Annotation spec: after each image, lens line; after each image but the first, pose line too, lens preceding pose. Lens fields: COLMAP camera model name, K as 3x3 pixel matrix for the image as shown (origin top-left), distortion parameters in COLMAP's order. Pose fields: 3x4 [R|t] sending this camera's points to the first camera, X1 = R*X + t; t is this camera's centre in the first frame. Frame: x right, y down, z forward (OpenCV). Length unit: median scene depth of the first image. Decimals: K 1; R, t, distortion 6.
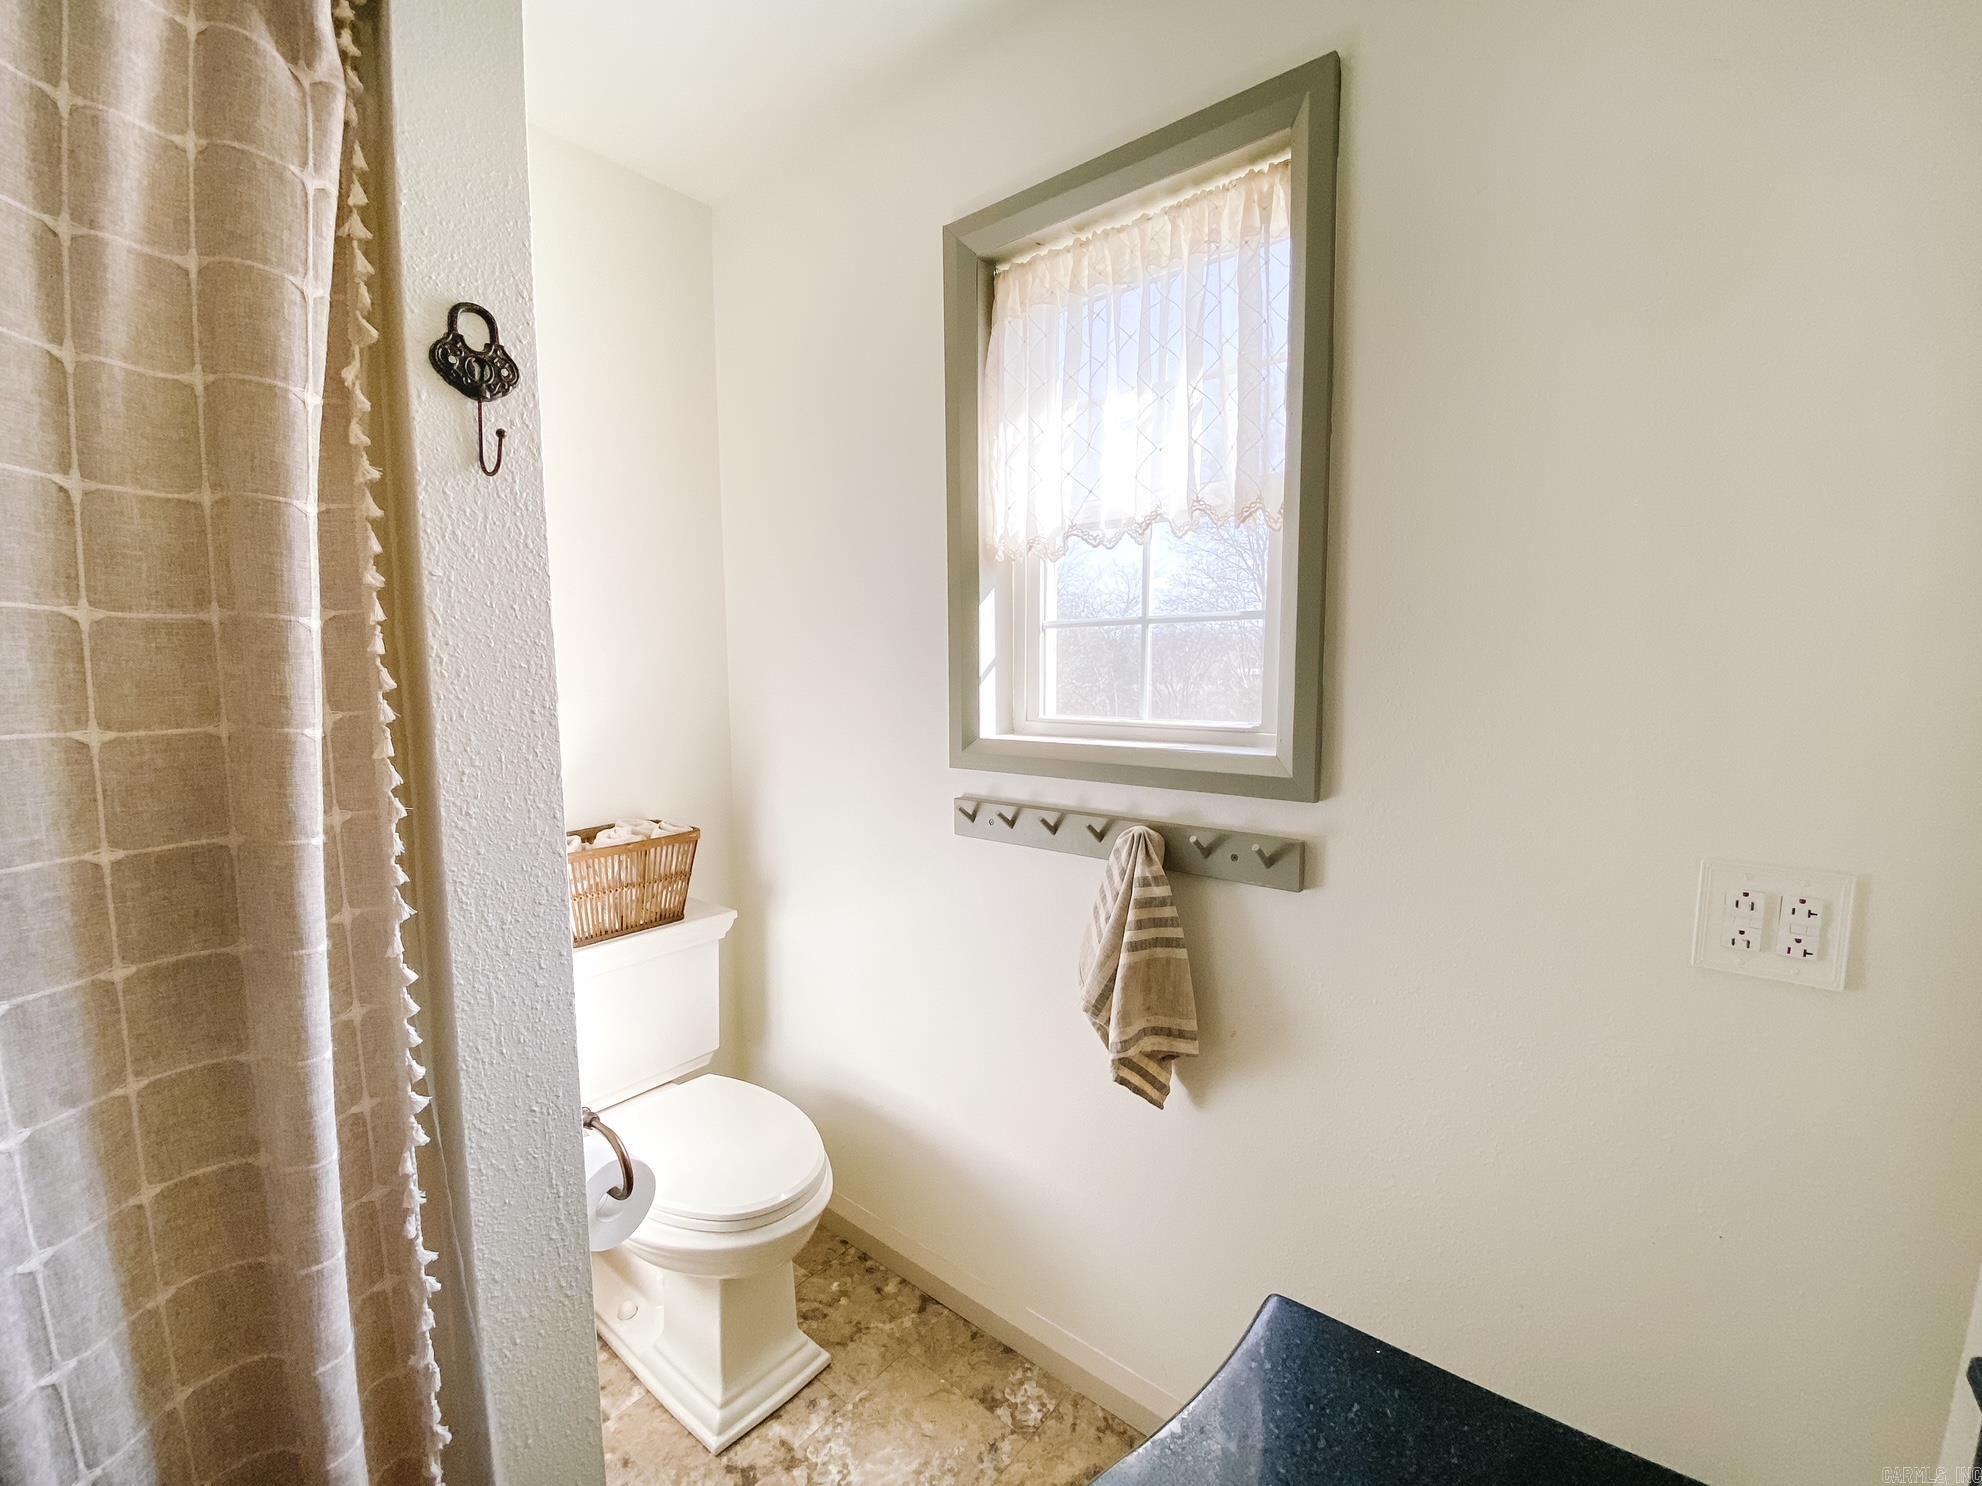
lens RADIAL K [[811.4, 0, 997.4], [0, 811.4, 751.0], [0, 0, 1]] dist [-0.010371, -0.000389]
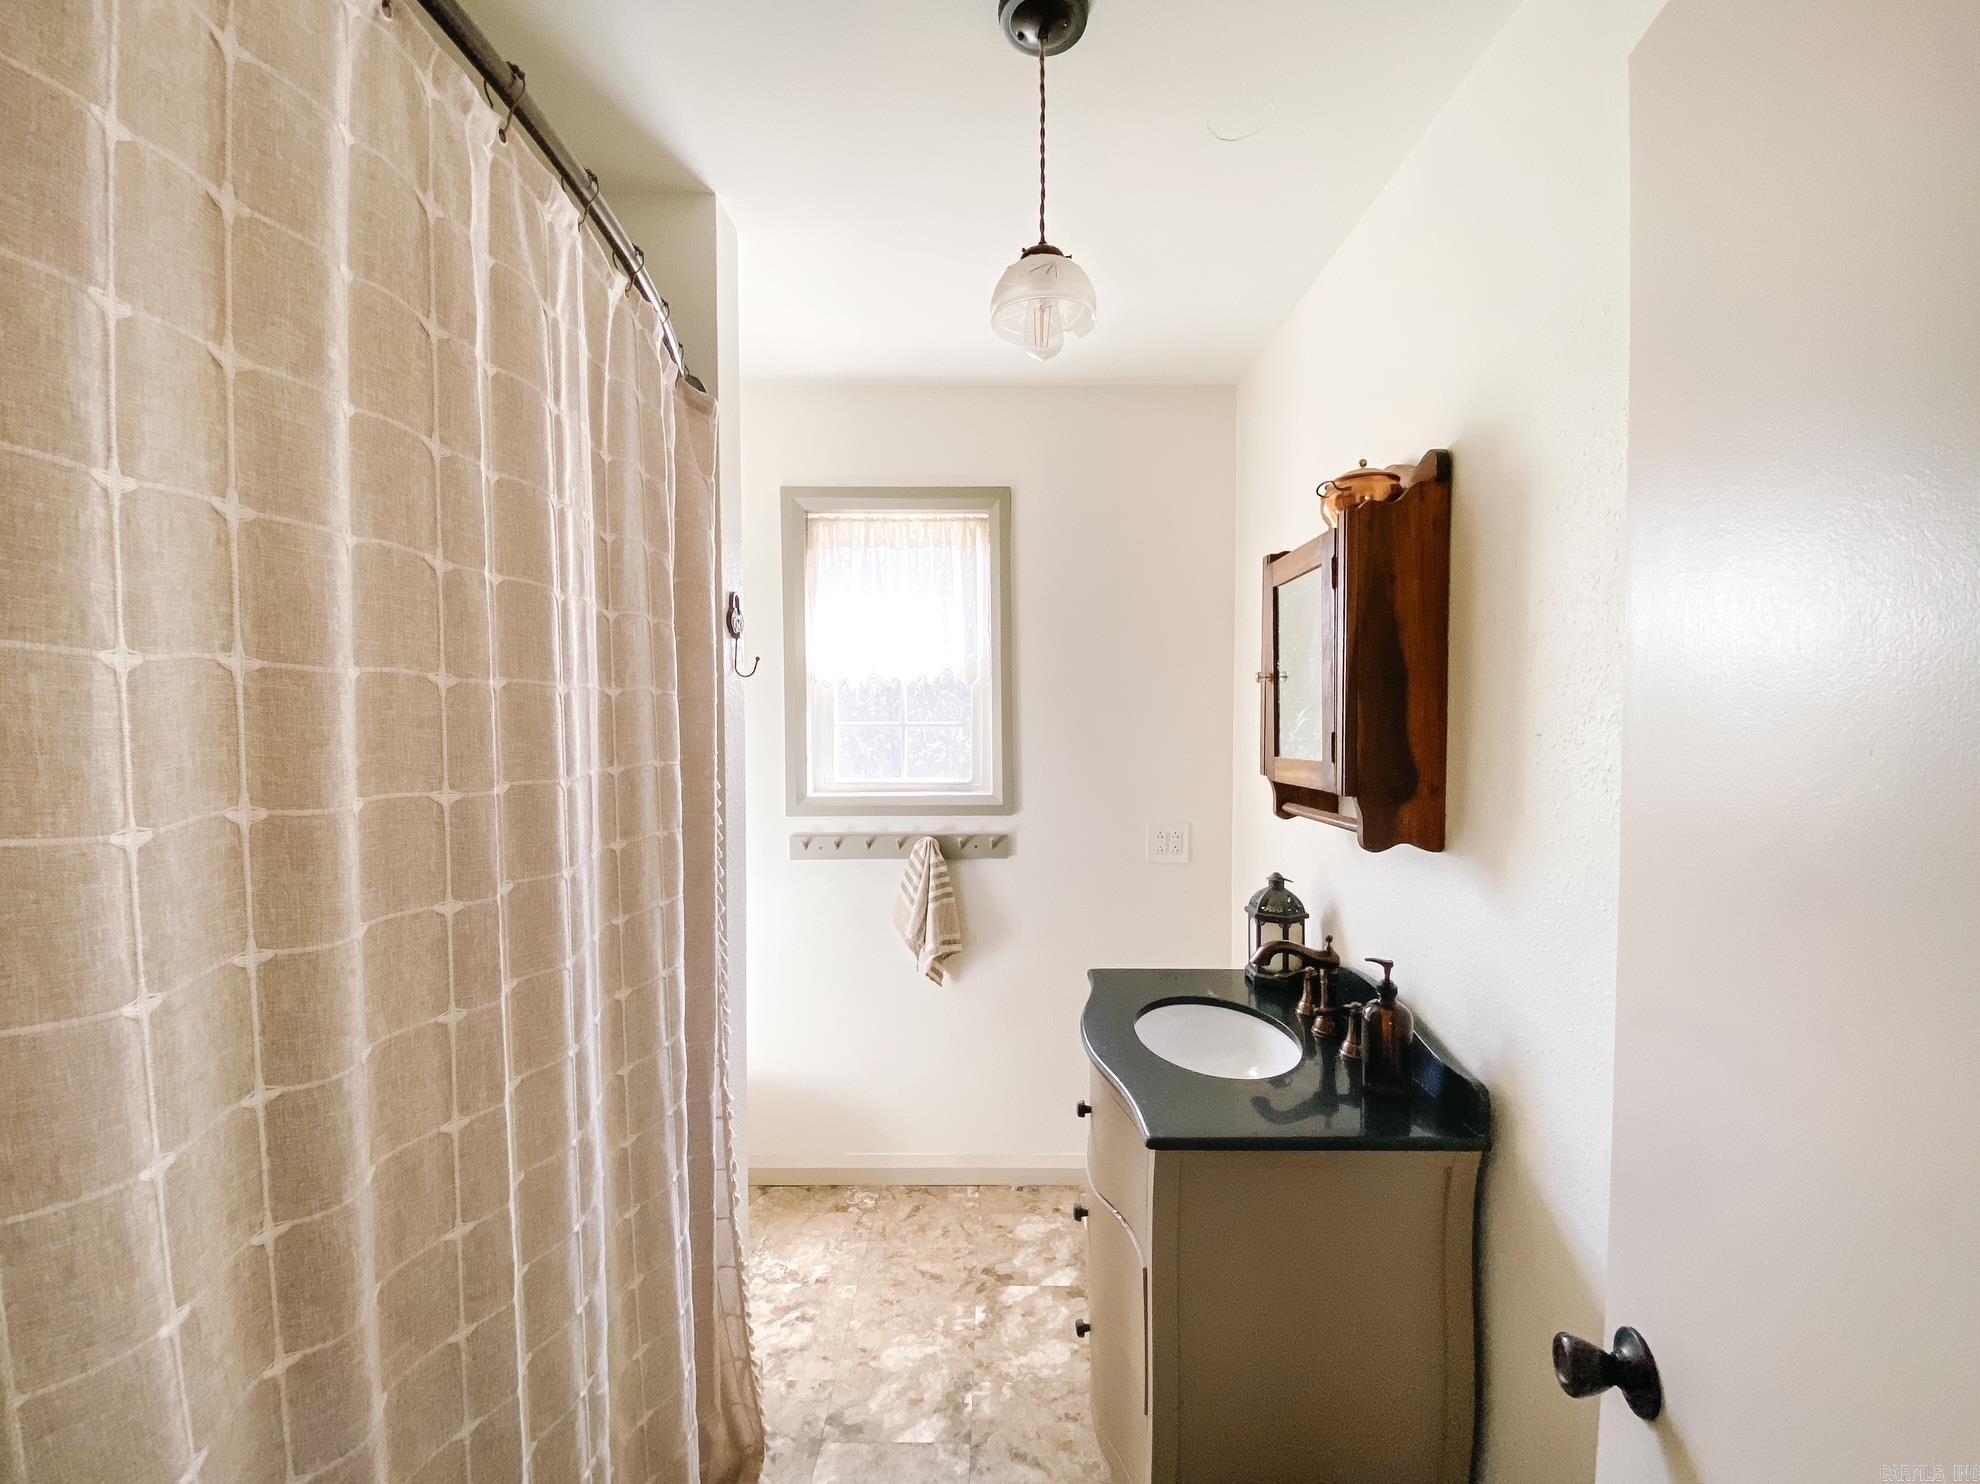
lens RADIAL K [[810.6, 0, 986.6], [0, 810.6, 736.1], [0, 0, 1]] dist [-0.010371, -0.000389]
pose [[0.796755, -0.042464, 0.602809, -0.873500], [0.070171, 0.997281, -0.022495, -0.093800], [-0.600215, 0.060223, 0.797569, -0.632996]]
